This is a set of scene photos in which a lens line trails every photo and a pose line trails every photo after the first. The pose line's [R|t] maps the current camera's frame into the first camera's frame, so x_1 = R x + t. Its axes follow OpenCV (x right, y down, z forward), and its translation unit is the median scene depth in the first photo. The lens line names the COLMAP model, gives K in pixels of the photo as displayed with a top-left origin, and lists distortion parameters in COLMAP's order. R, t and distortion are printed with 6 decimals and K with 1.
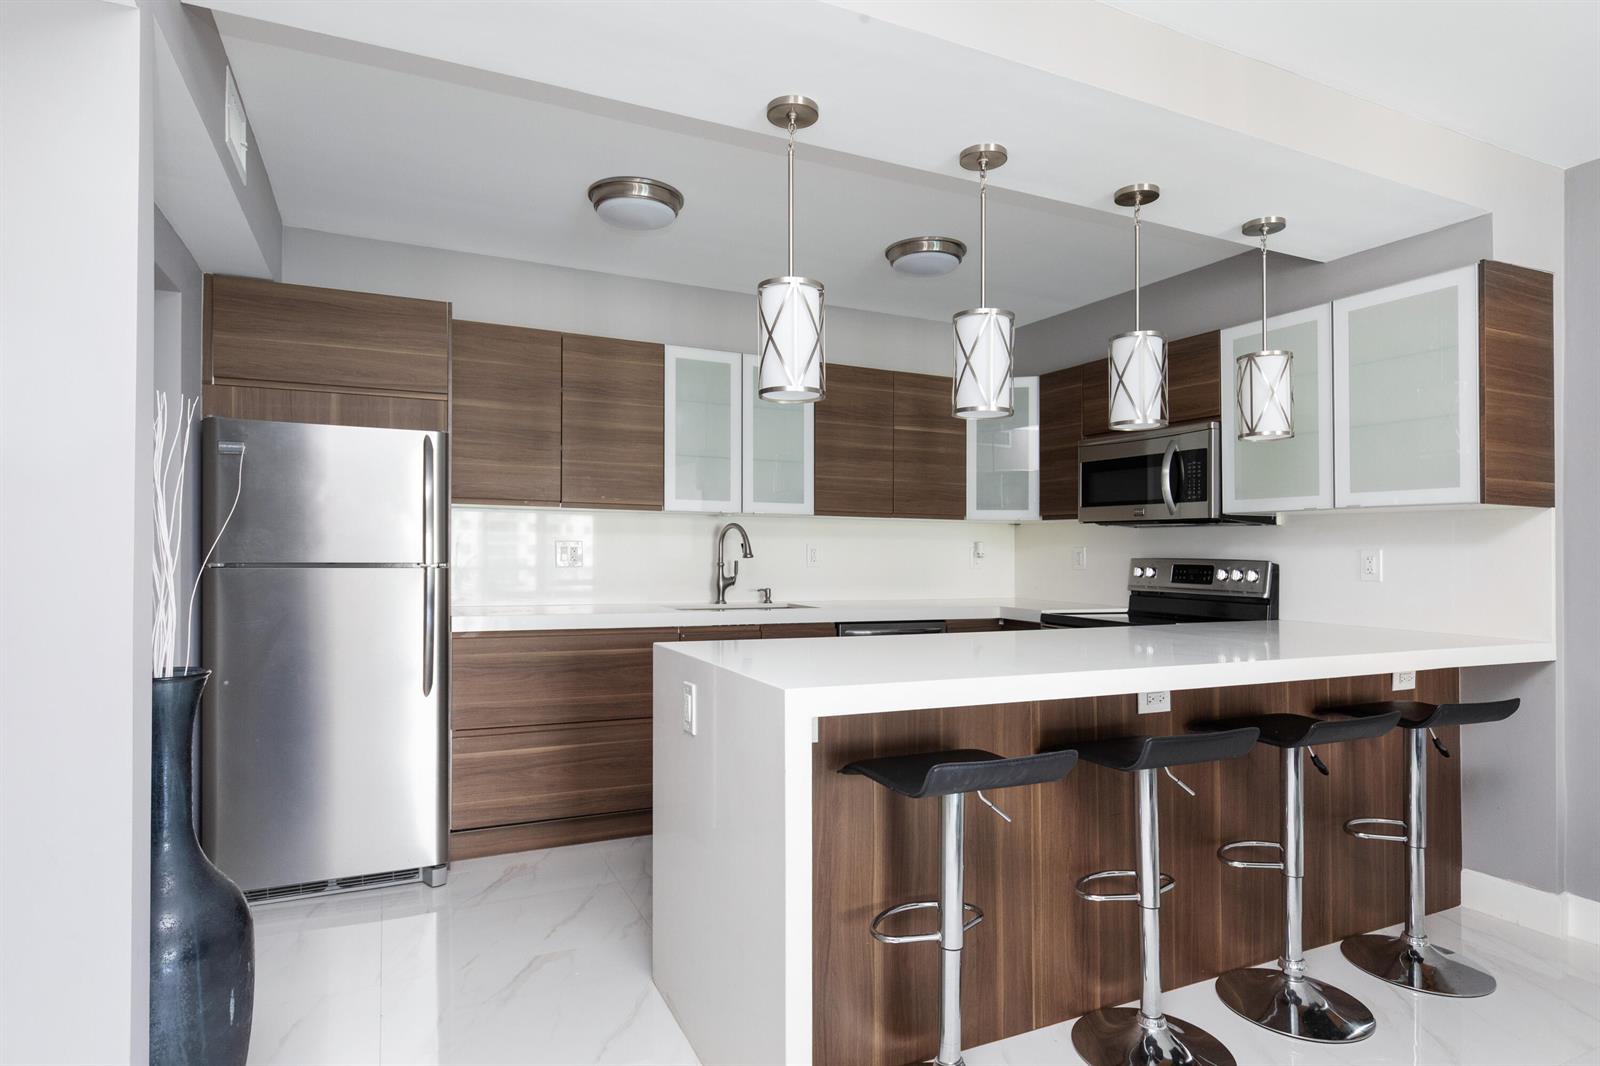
lens RADIAL K [[872.5, 0, 799.8], [0, 872.5, 555.6], [0, 0, 1]] dist [0.001812, 0.000446]
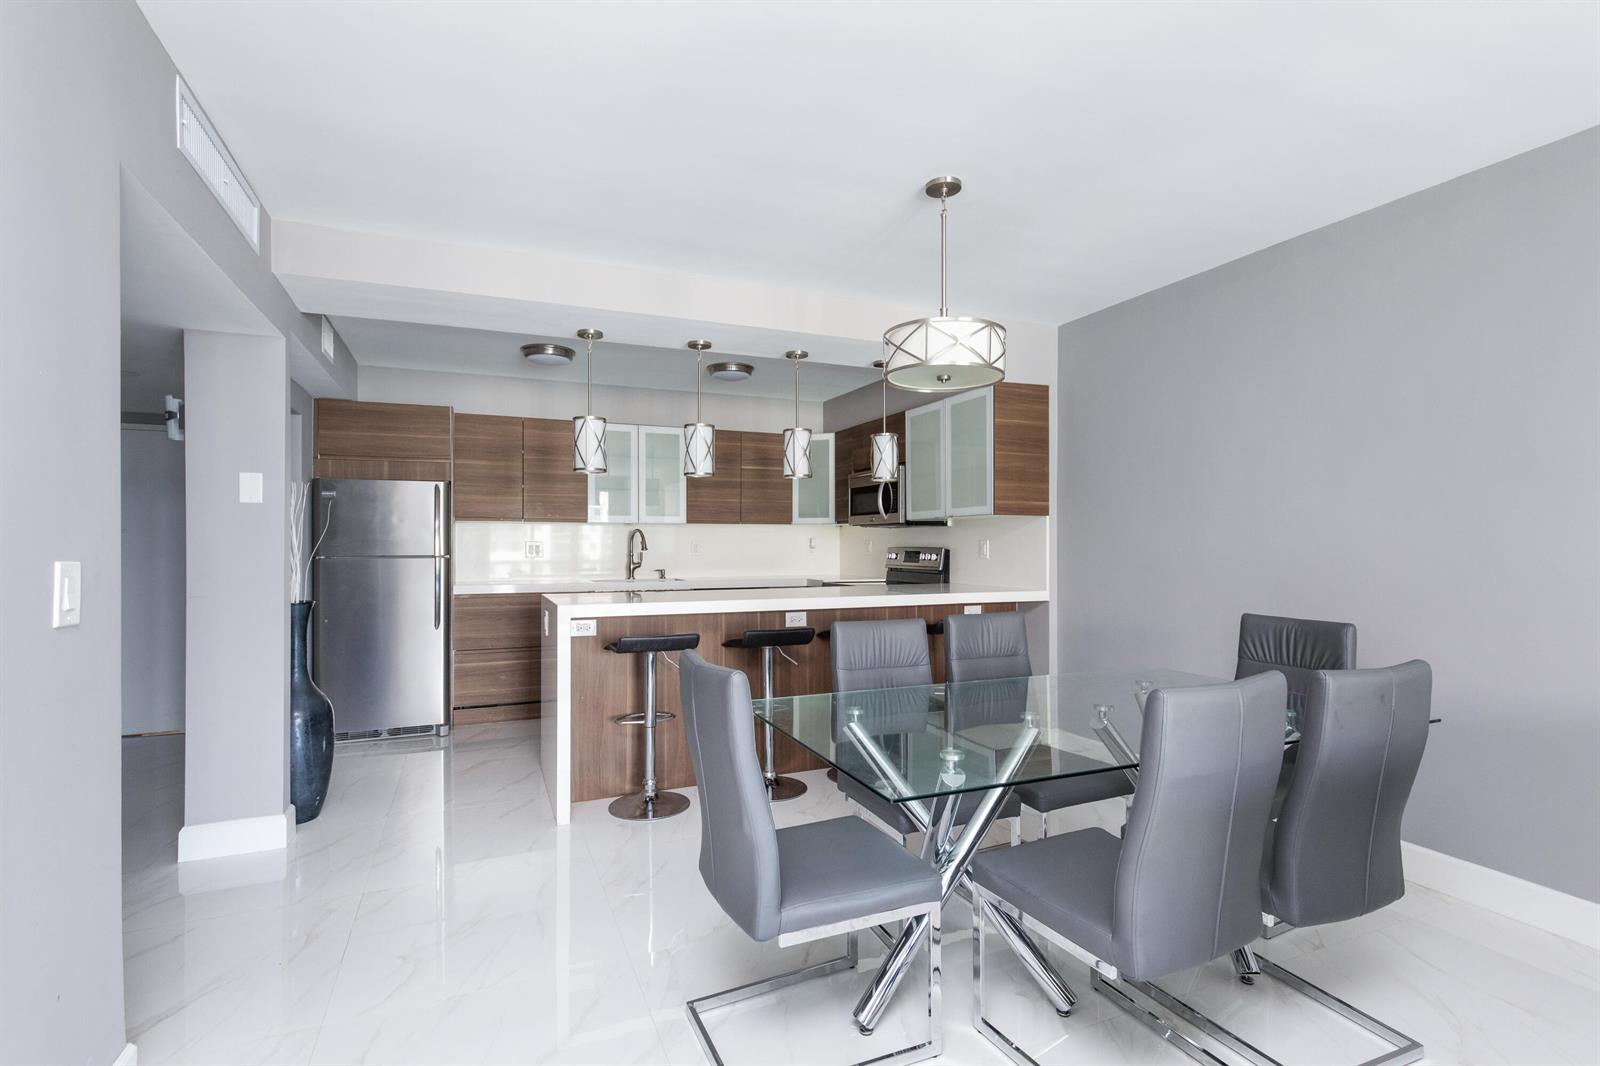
lens RADIAL K [[760.4, 0, 805.1], [0, 760.4, 538.1], [0, 0, 1]] dist [0.004857, -0.000130]
pose [[0.999366, -0.014193, -0.032666, 0.348816], [0.013697, 0.999788, -0.015348, 0.006977], [0.032877, 0.014891, 0.999348, -0.492903]]
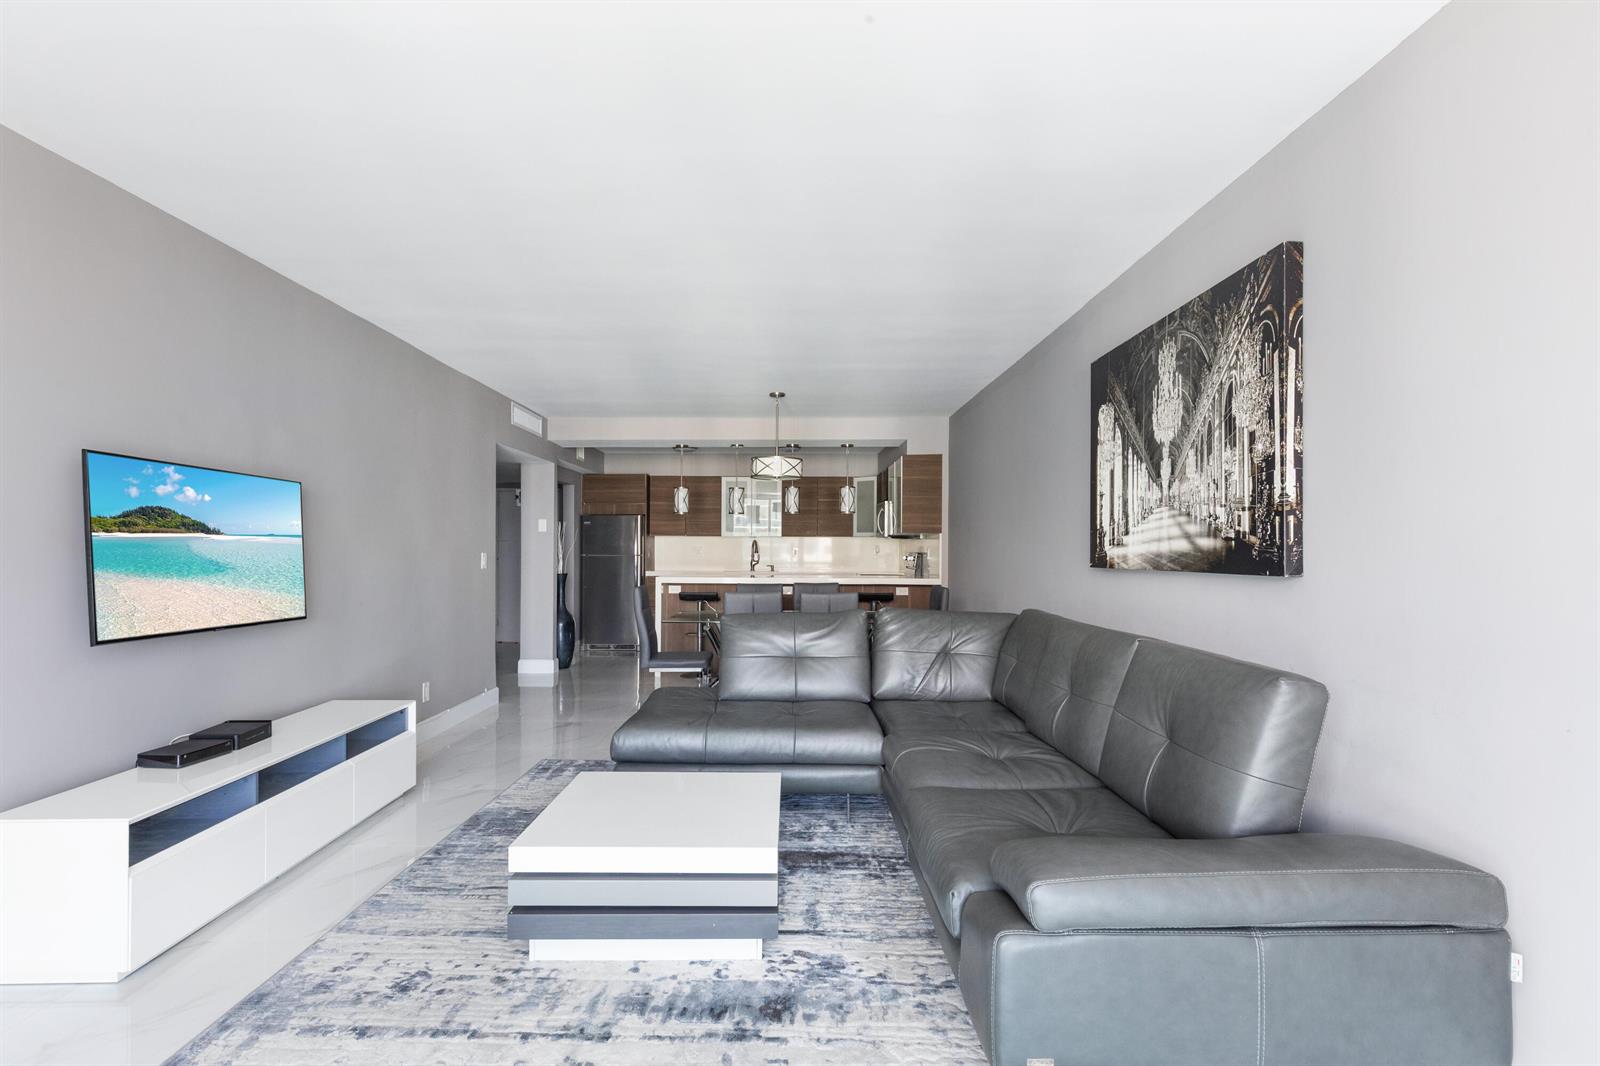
lens RADIAL K [[782.9, 0, 787.5], [0, 782.9, 534.8], [0, 0, 1]] dist [0.032605, -0.000068]
pose [[0.908011, -0.017932, -0.418561, 1.241788], [0.005425, 0.999503, -0.031053, 0.025342], [0.418910, 0.025925, 0.907657, -1.360012]]
